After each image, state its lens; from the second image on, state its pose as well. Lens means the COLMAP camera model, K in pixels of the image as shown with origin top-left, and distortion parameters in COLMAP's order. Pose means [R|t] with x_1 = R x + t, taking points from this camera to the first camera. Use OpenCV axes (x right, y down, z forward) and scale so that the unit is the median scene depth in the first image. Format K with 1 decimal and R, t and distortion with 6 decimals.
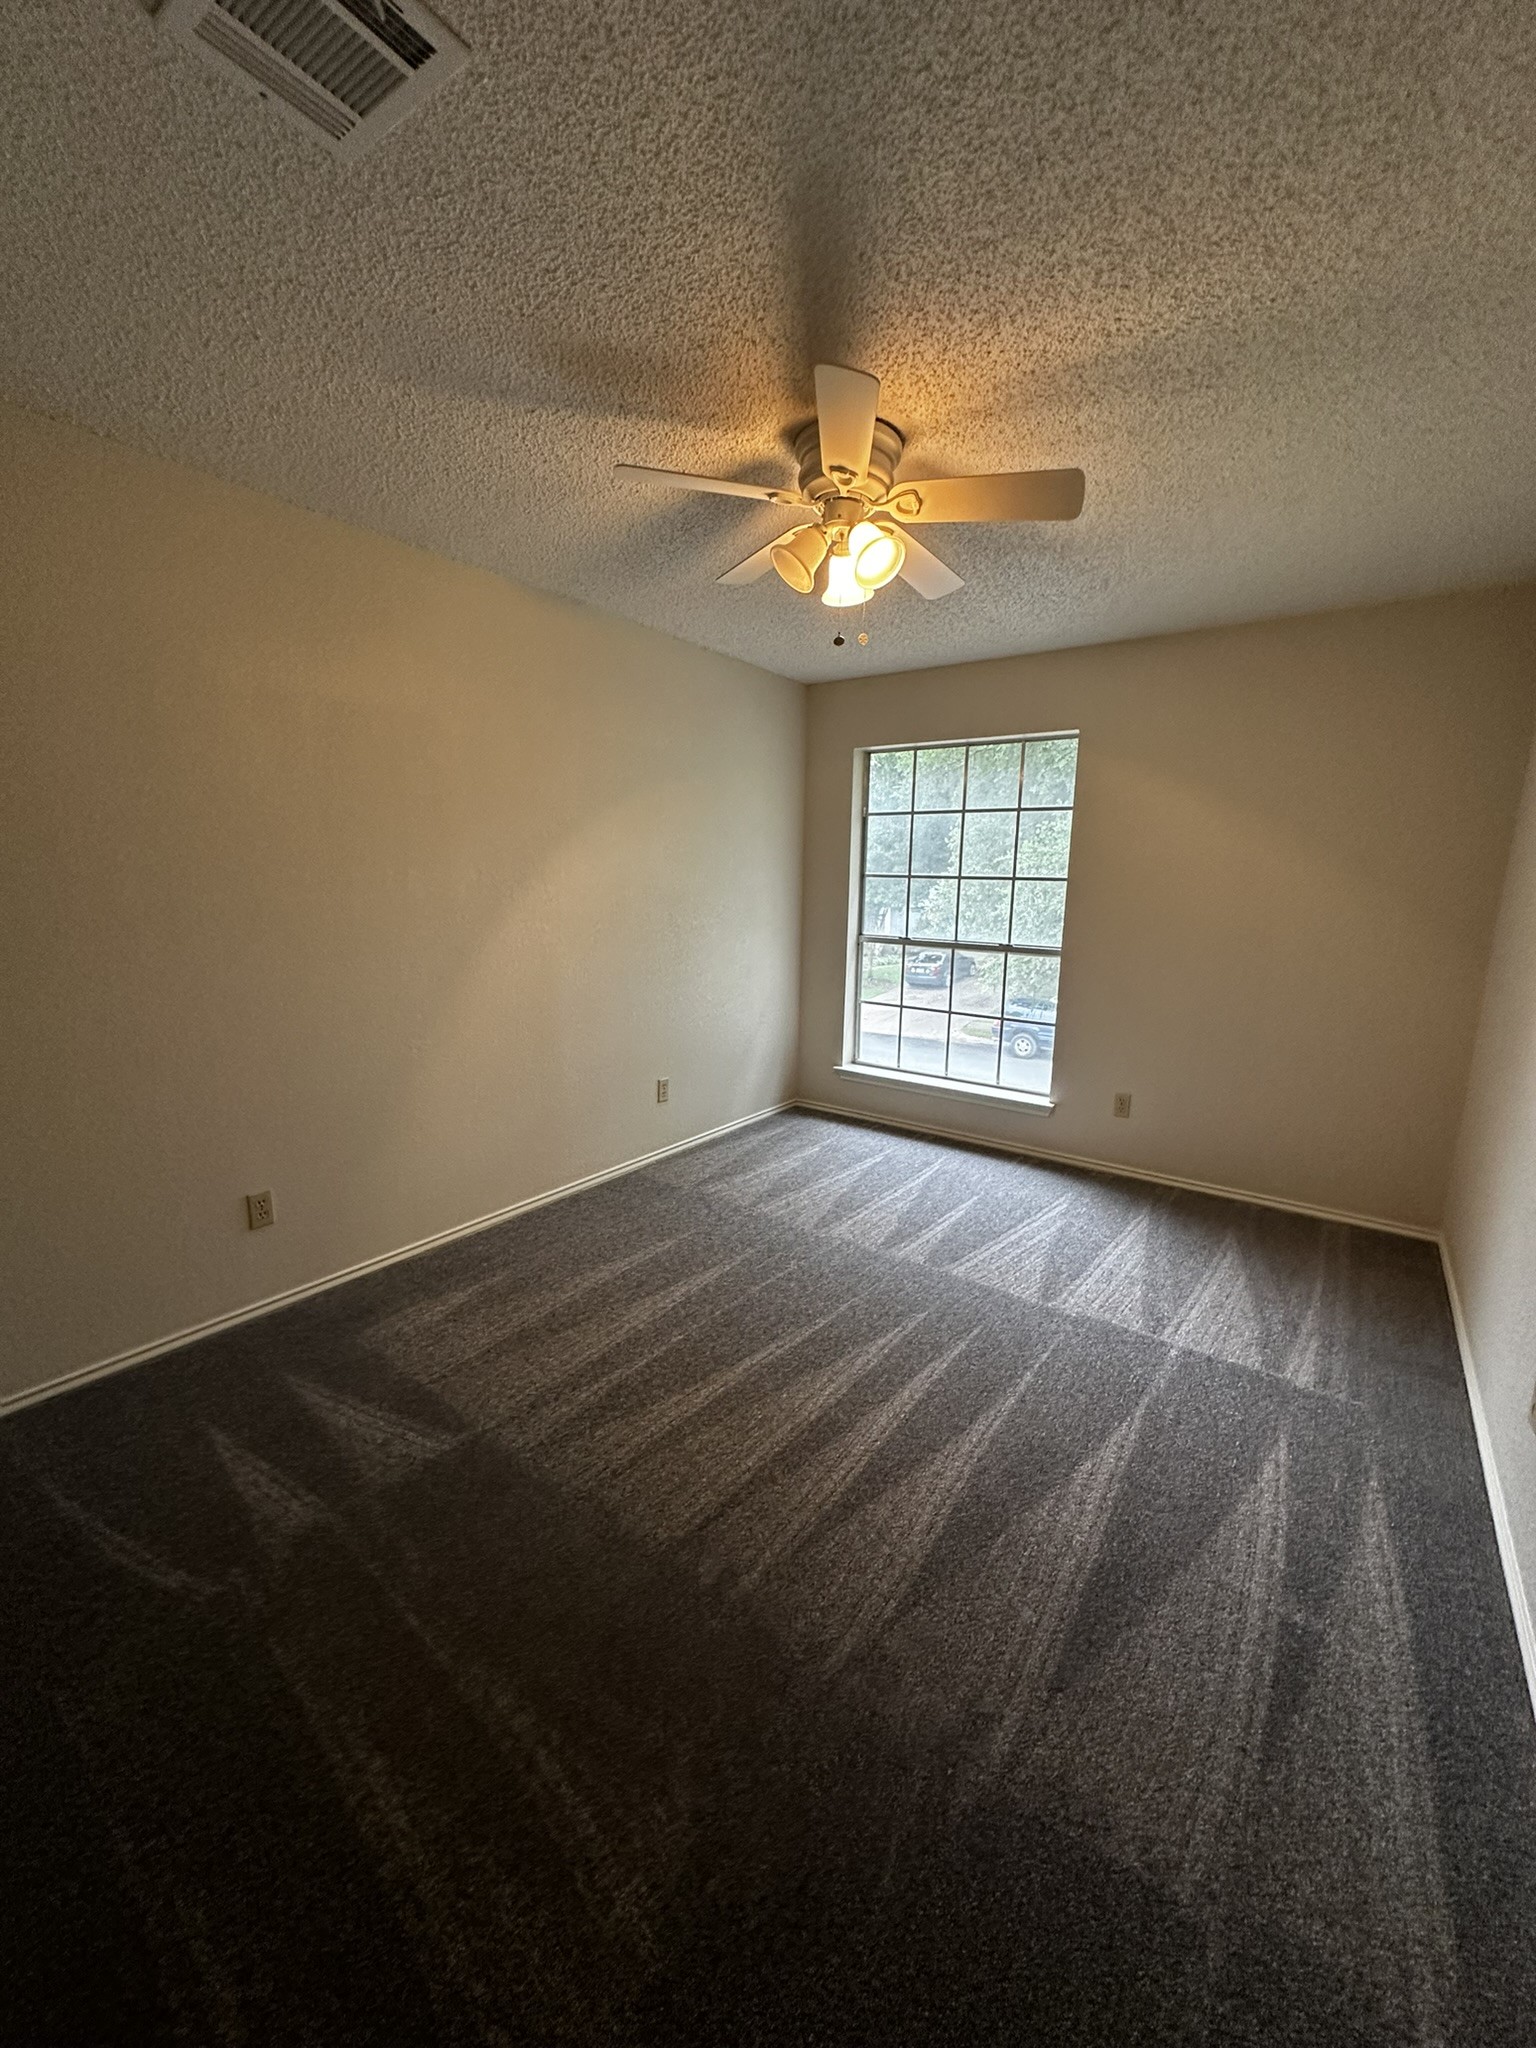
lens RADIAL K [[823.1, 0, 767.9], [0, 823.1, 1027.6], [0, 0, 1]] dist [0.003292, -0.000113]
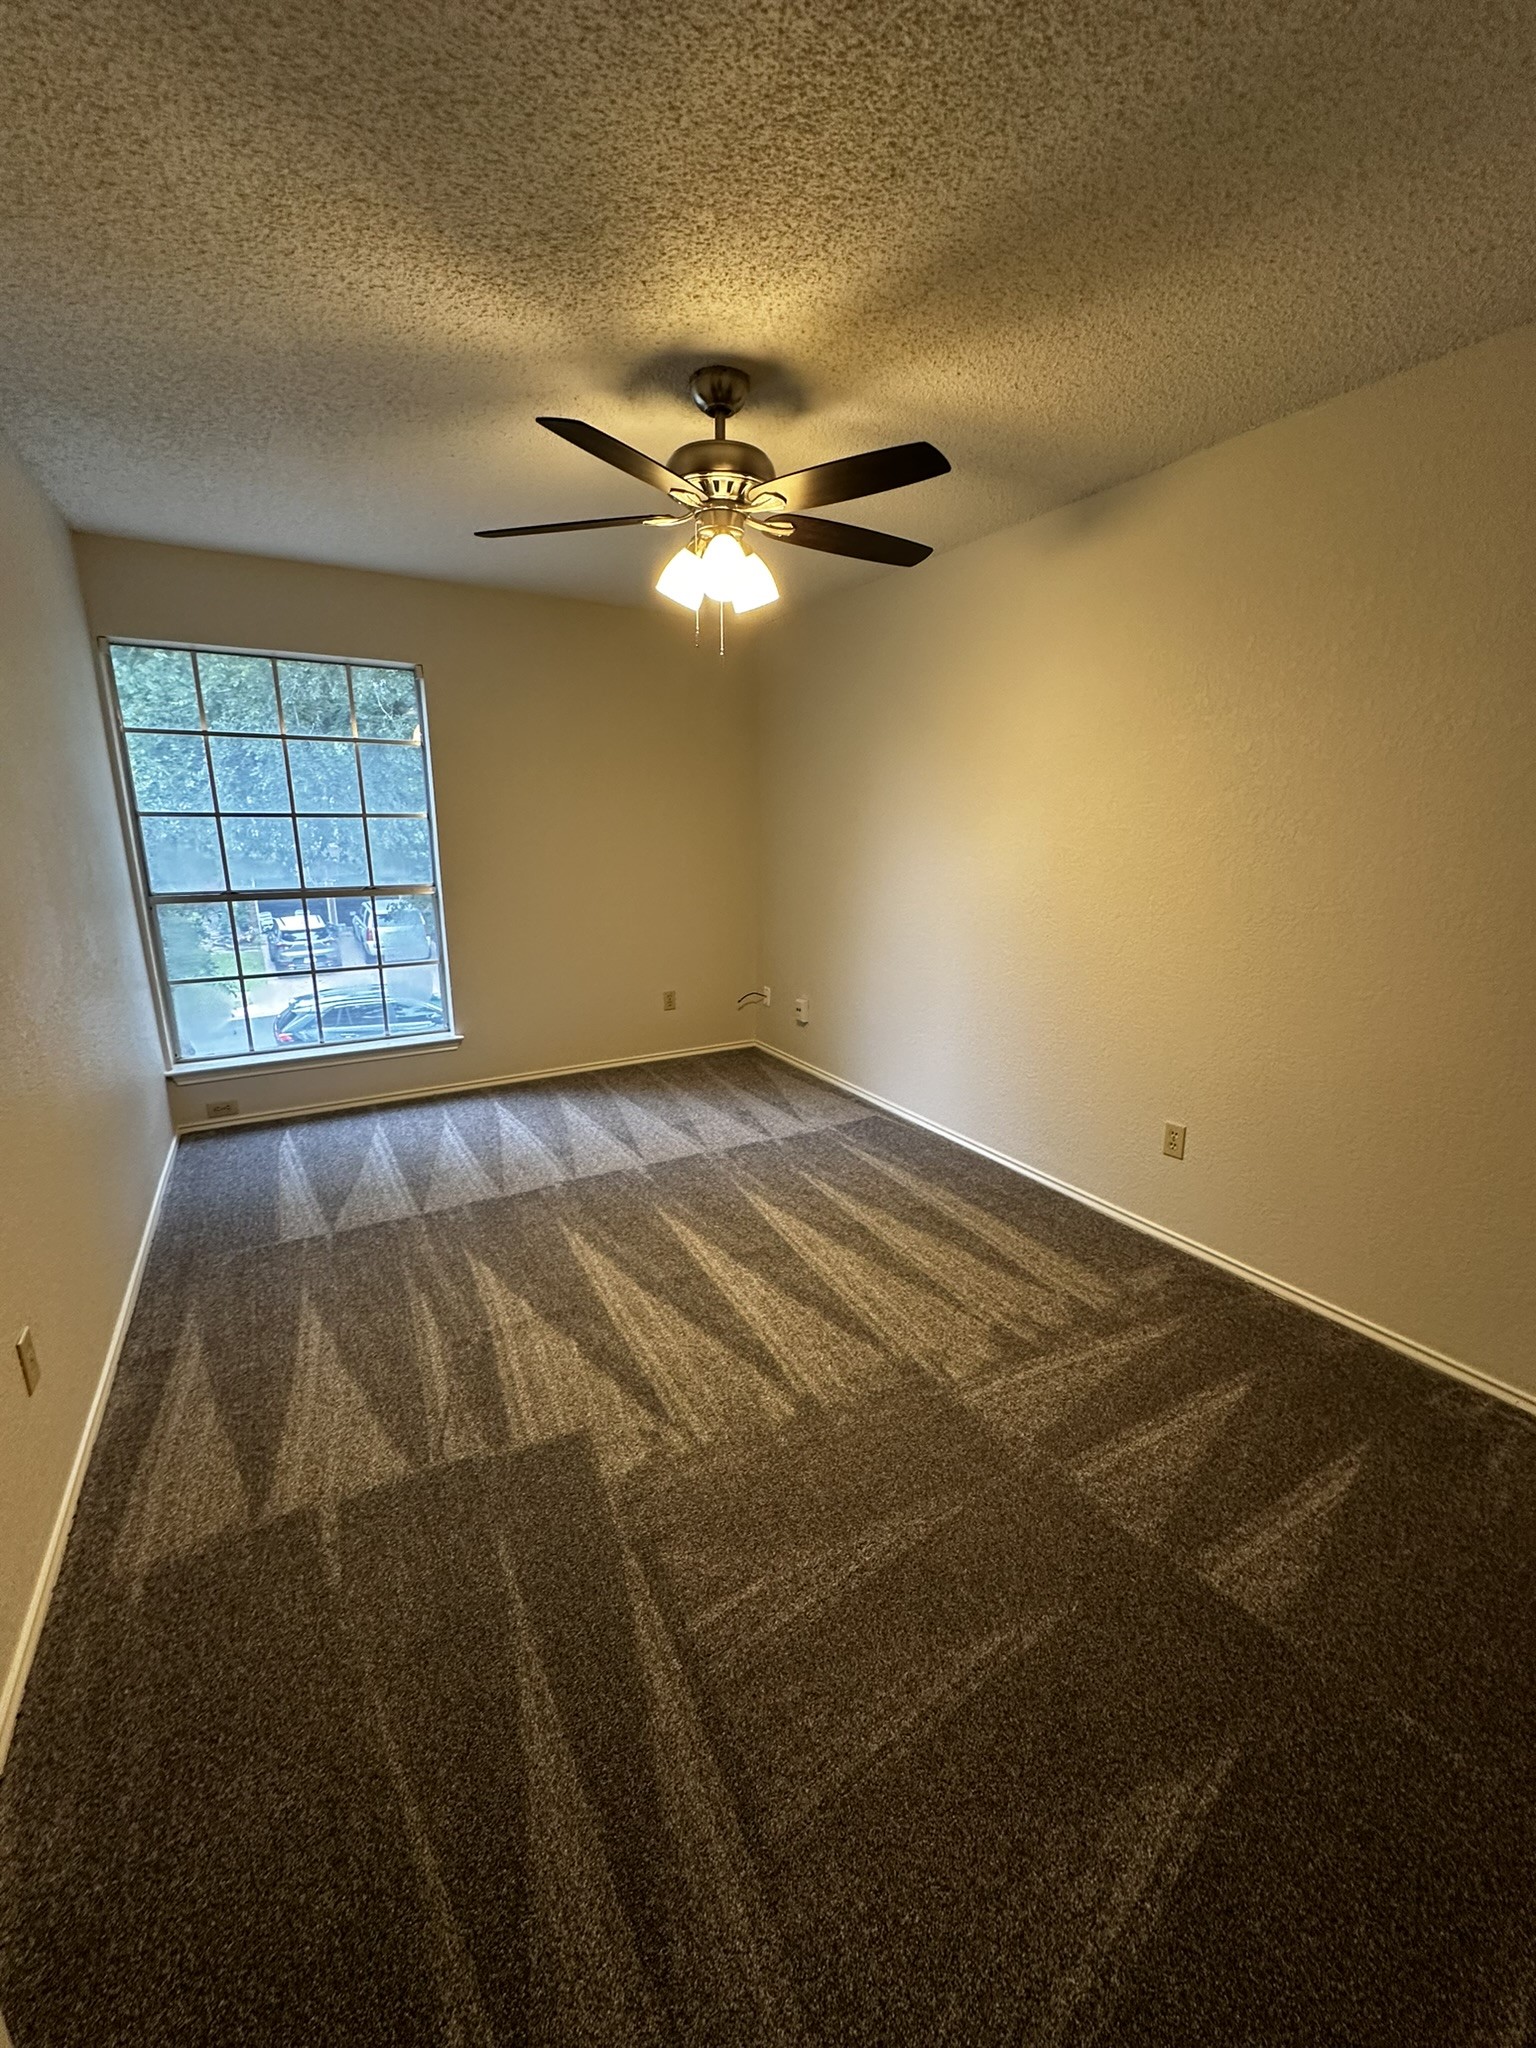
lens RADIAL K [[823.1, 0, 766.6], [0, 823.1, 1019.7], [0, 0, 1]] dist [0.003292, -0.000113]
pose [[0.418737, -0.238552, 0.876215, -0.408451], [0.166768, 0.968671, 0.184026, -0.055977], [-0.892663, 0.069067, 0.445401, 0.201872]]
